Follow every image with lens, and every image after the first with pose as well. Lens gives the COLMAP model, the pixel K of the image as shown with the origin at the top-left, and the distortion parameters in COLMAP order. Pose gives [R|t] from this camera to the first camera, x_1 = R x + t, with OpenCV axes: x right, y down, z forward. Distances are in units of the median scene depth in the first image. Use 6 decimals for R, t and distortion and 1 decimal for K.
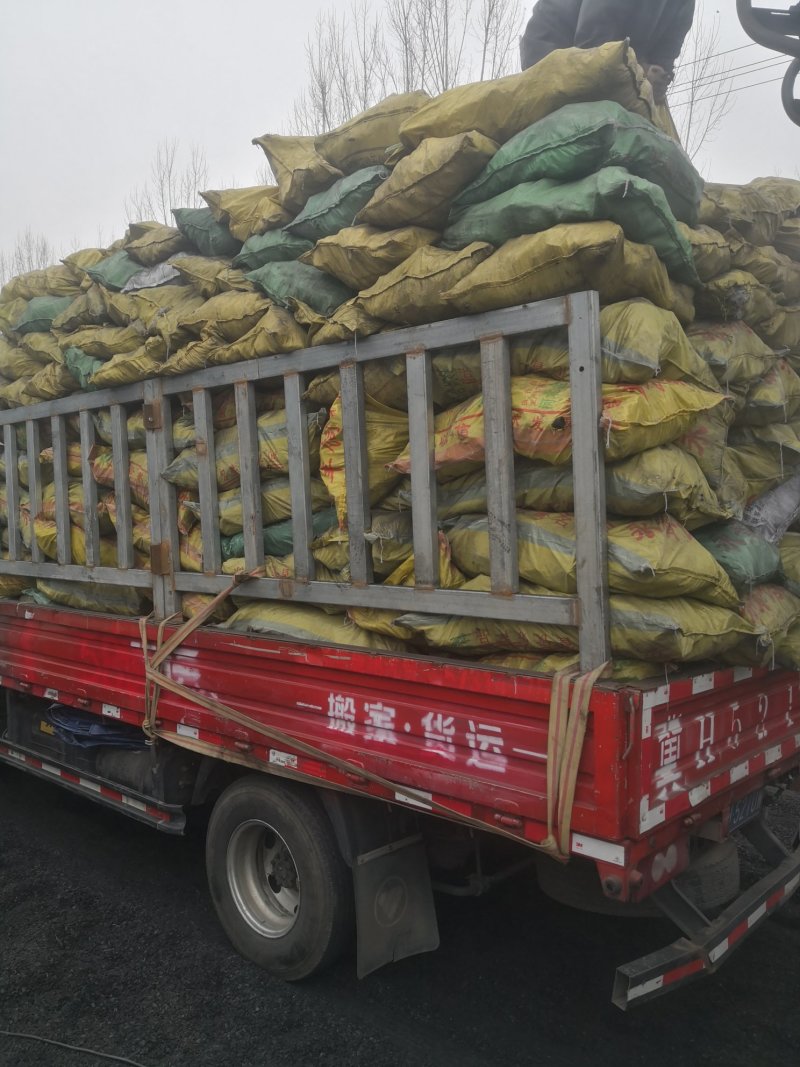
lens RADIAL K [[854.5, 0, 406.0], [0, 854.5, 521.7], [0, 0, 1]] dist [0.049043, -0.081590]
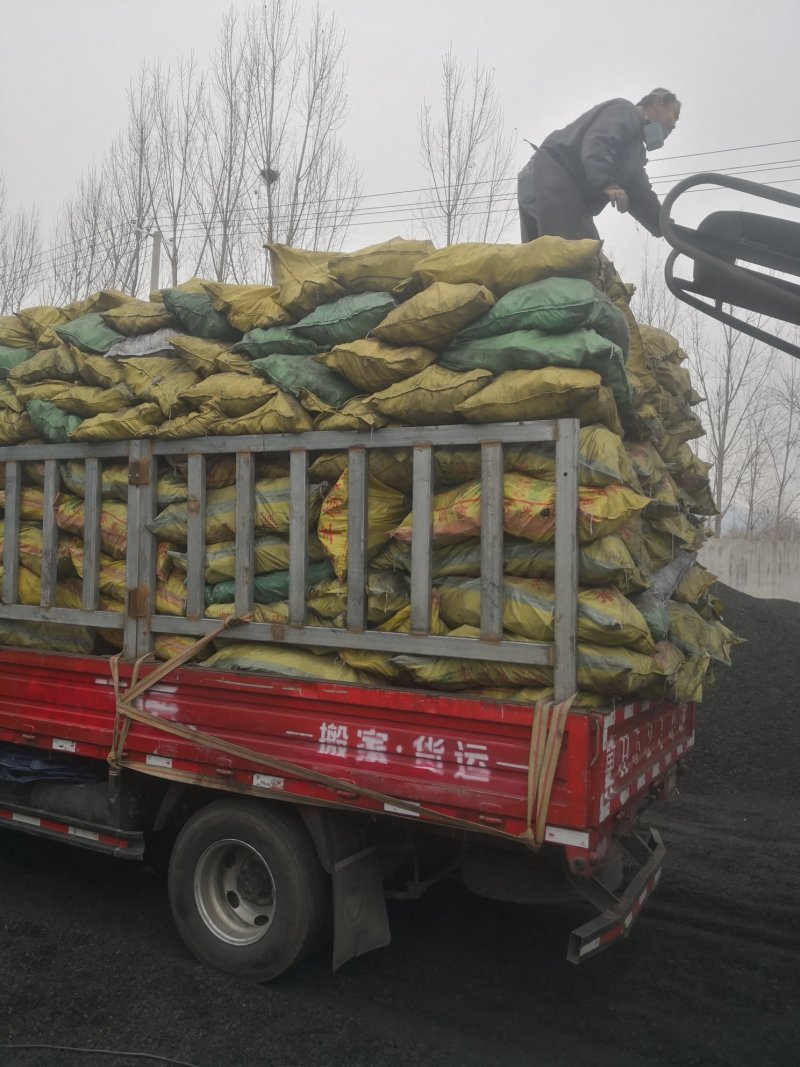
lens RADIAL K [[853.2, 0, 398.1], [0, 853.2, 515.9], [0, 0, 1]] dist [0.071212, -0.144504]
pose [[0.966179, 0.058364, 0.251181, -0.297707], [-0.042162, 0.996697, -0.069410, -0.005671], [-0.254402, 0.056472, 0.965448, -0.180710]]
